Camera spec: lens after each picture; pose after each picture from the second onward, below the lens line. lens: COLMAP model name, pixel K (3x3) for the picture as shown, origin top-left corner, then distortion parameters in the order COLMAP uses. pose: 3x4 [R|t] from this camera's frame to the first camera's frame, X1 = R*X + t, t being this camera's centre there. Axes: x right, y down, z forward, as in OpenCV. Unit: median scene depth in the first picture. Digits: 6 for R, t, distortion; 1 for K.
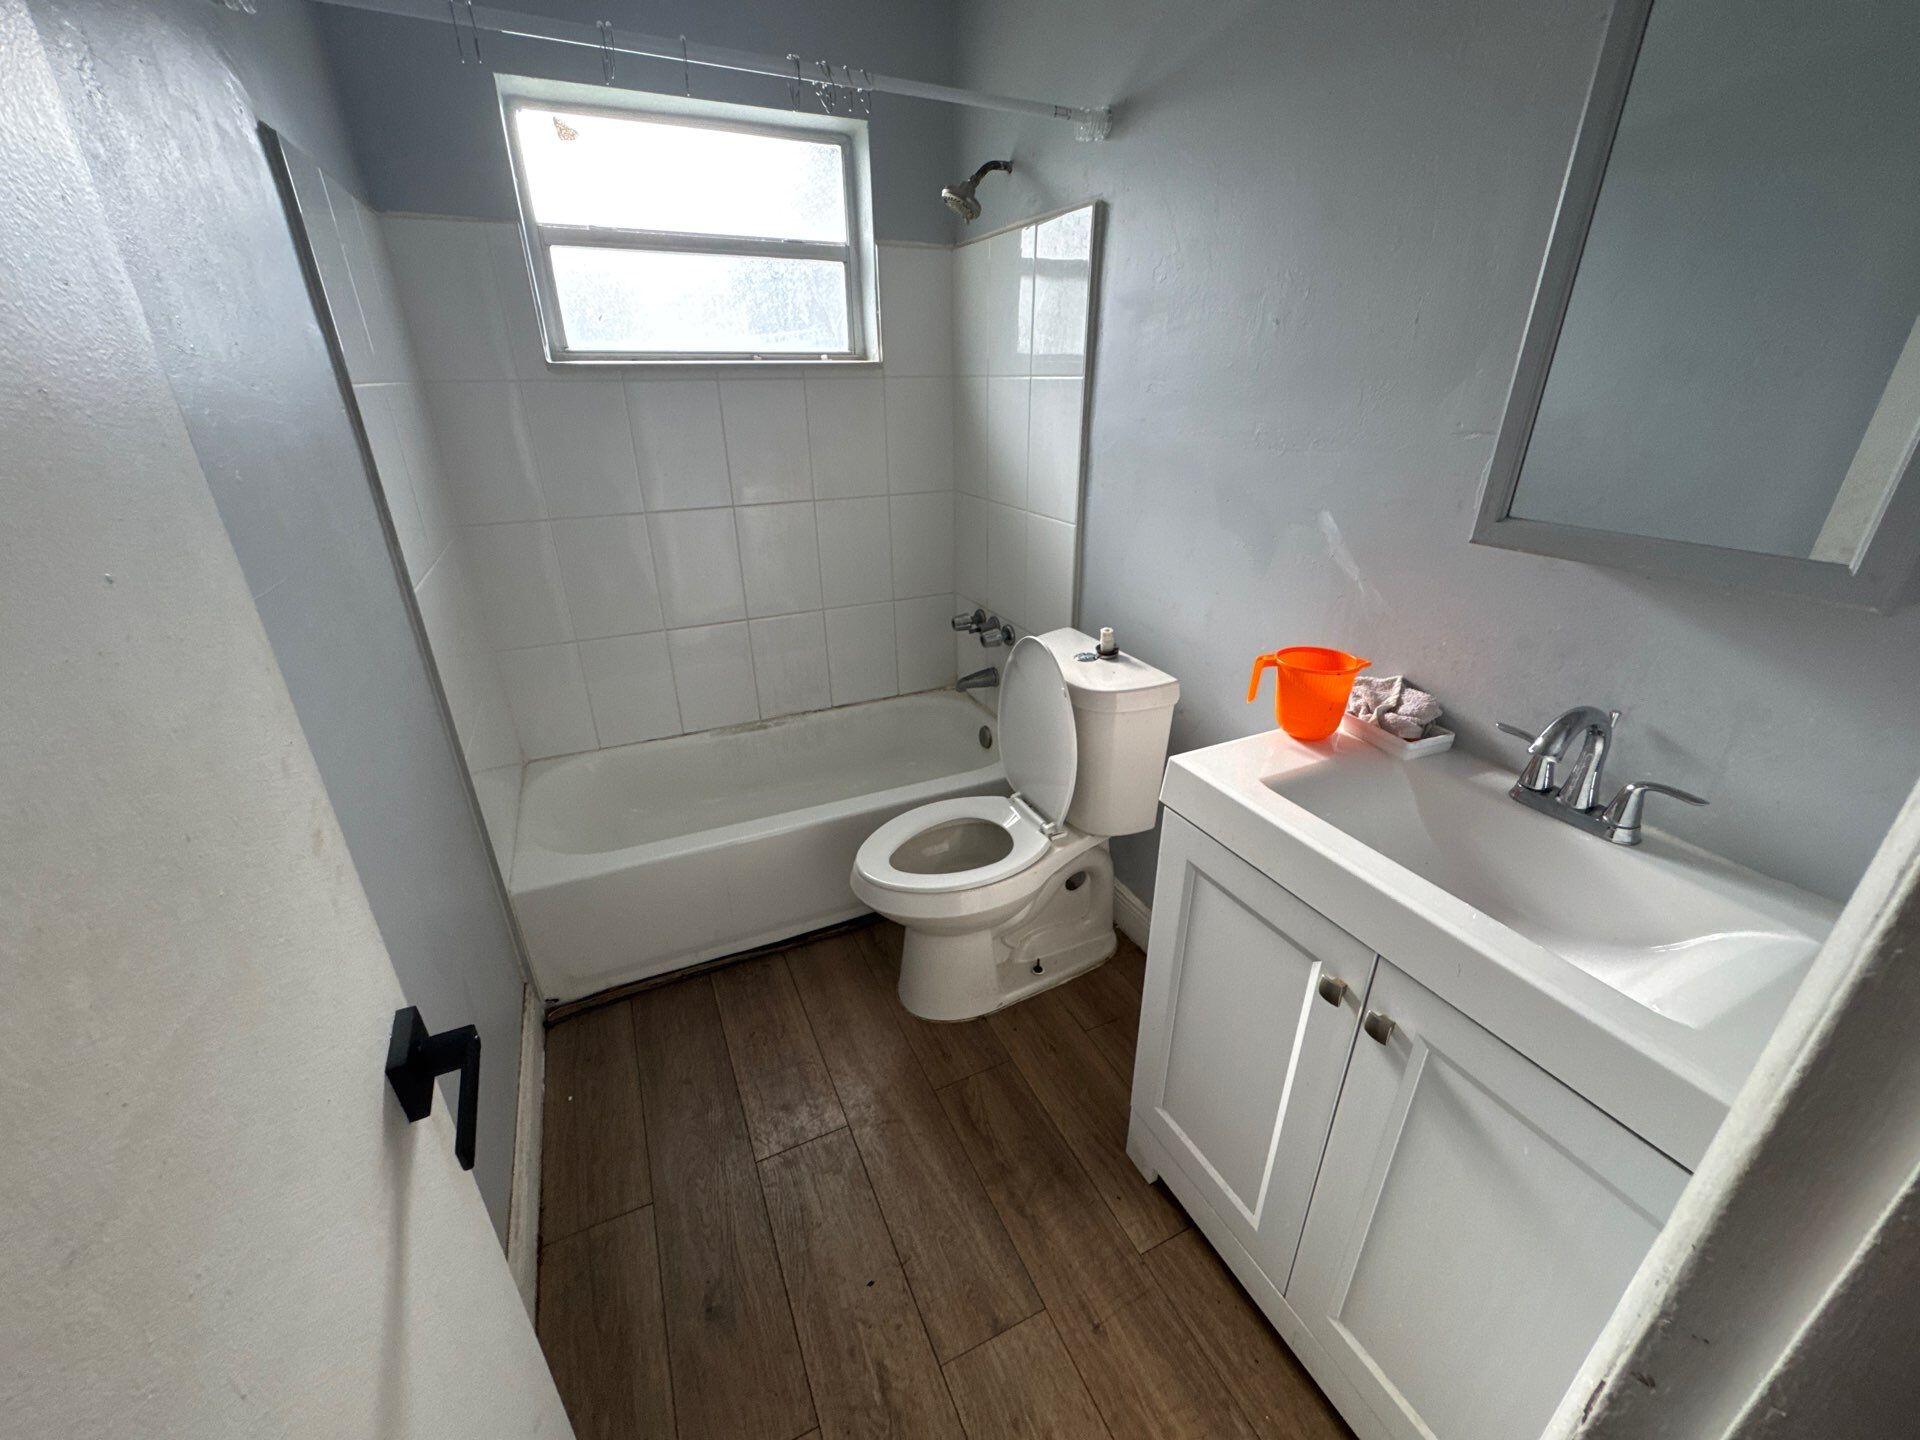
lens RADIAL K [[765.8, 0, 965.8], [0, 765.8, 726.2], [0, 0, 1]] dist [0.001019, 0.000021]
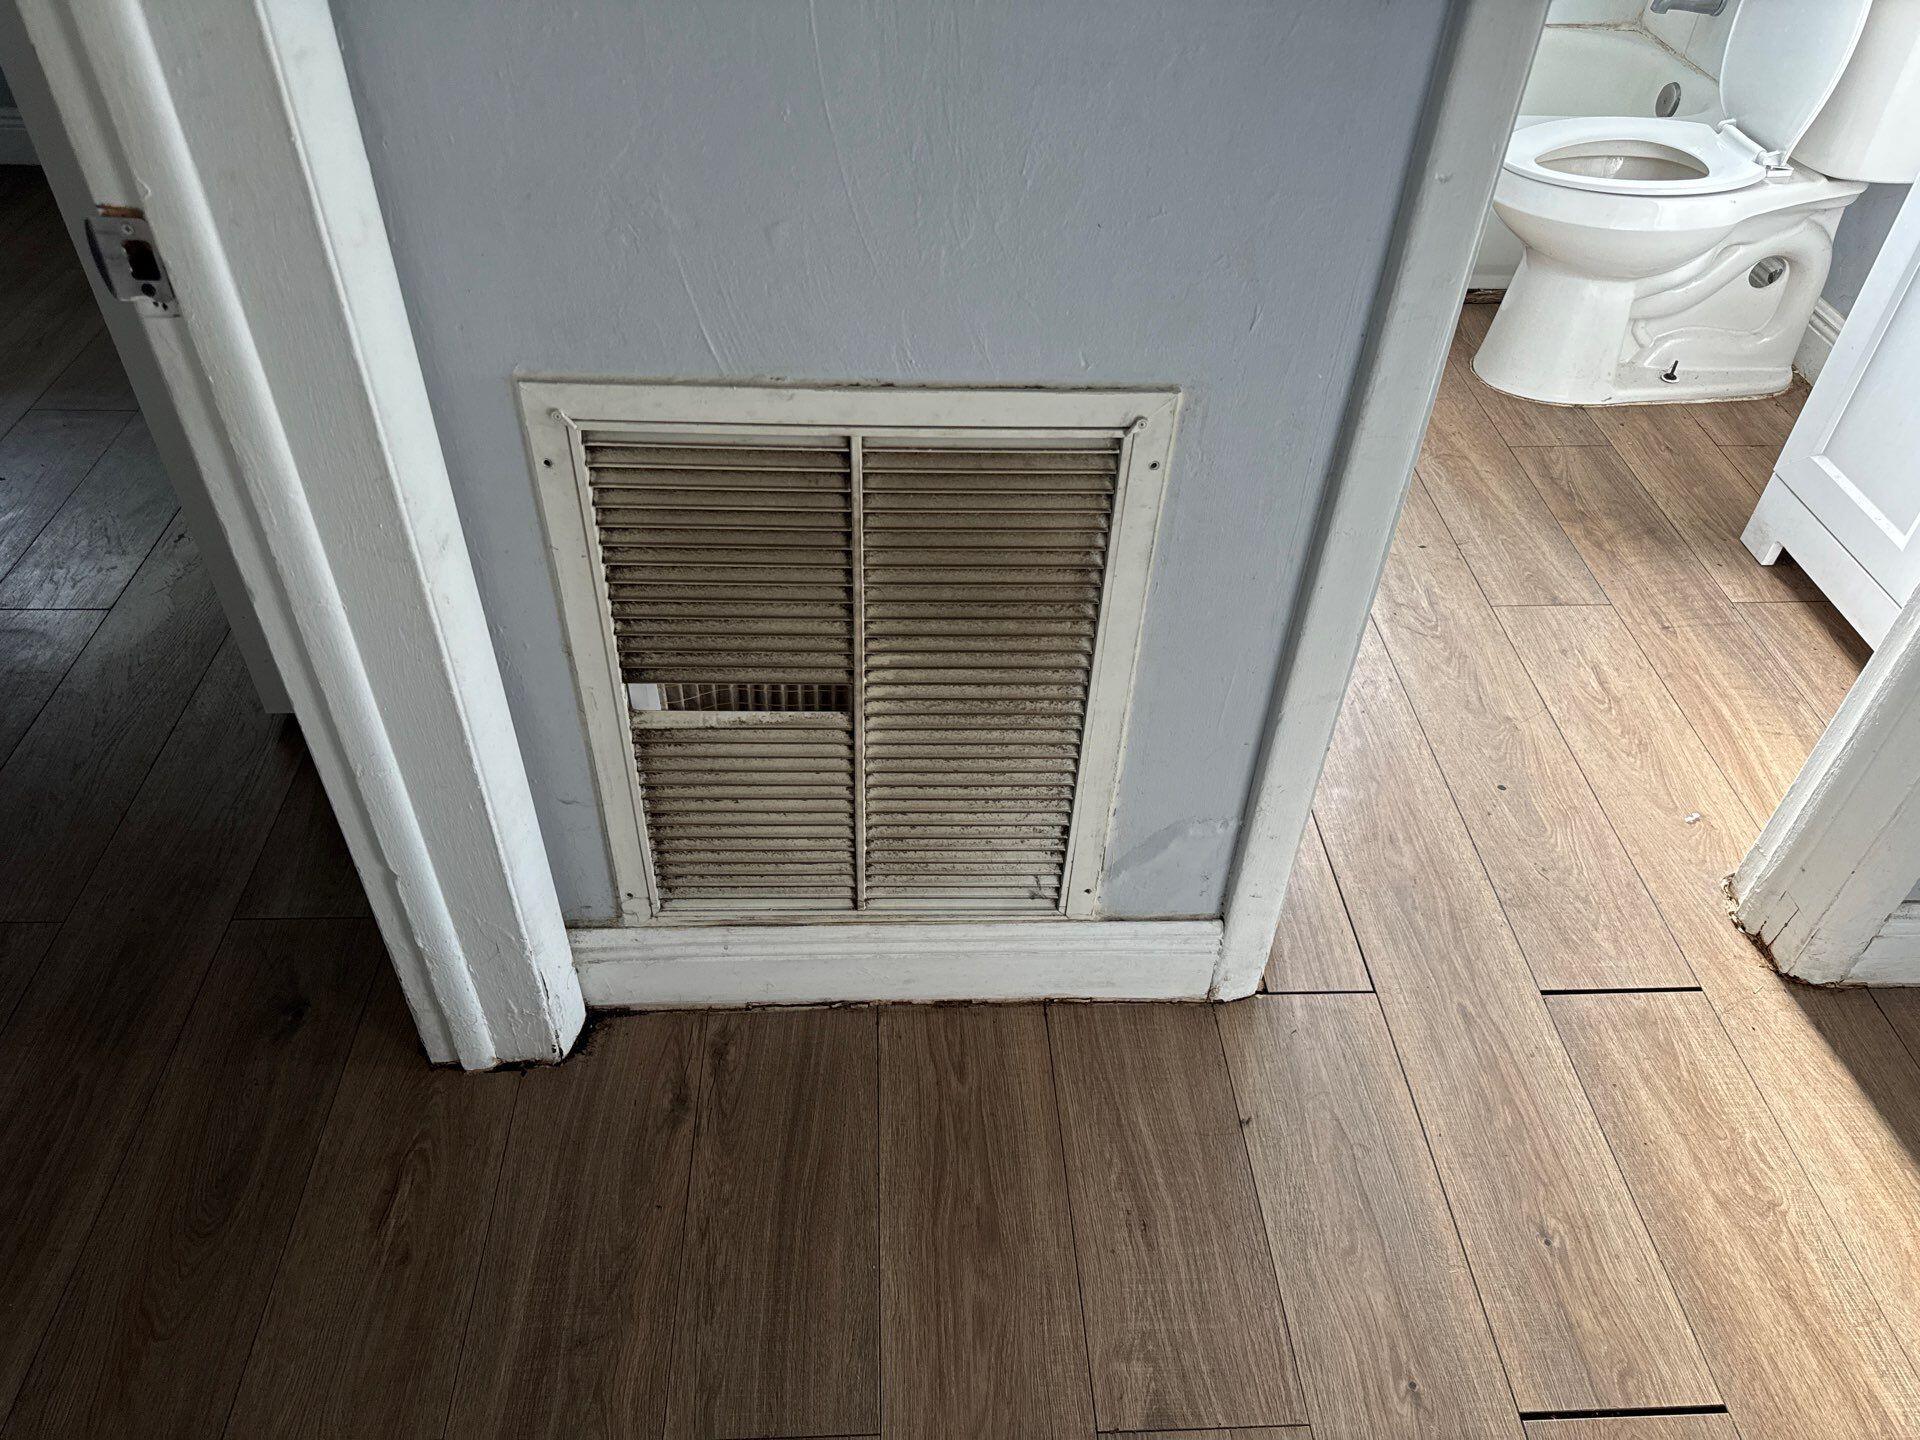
lens RADIAL K [[1370.9, 0, 958.7], [0, 1370.9, 718.5], [0, 0, 1]] dist [0.004479, -0.000578]
pose [[0.920704, 0.285088, -0.266512, -0.116659], [-0.193046, 0.926203, 0.323854, 0.403232], [0.339171, -0.246724, 0.907794, -0.672471]]
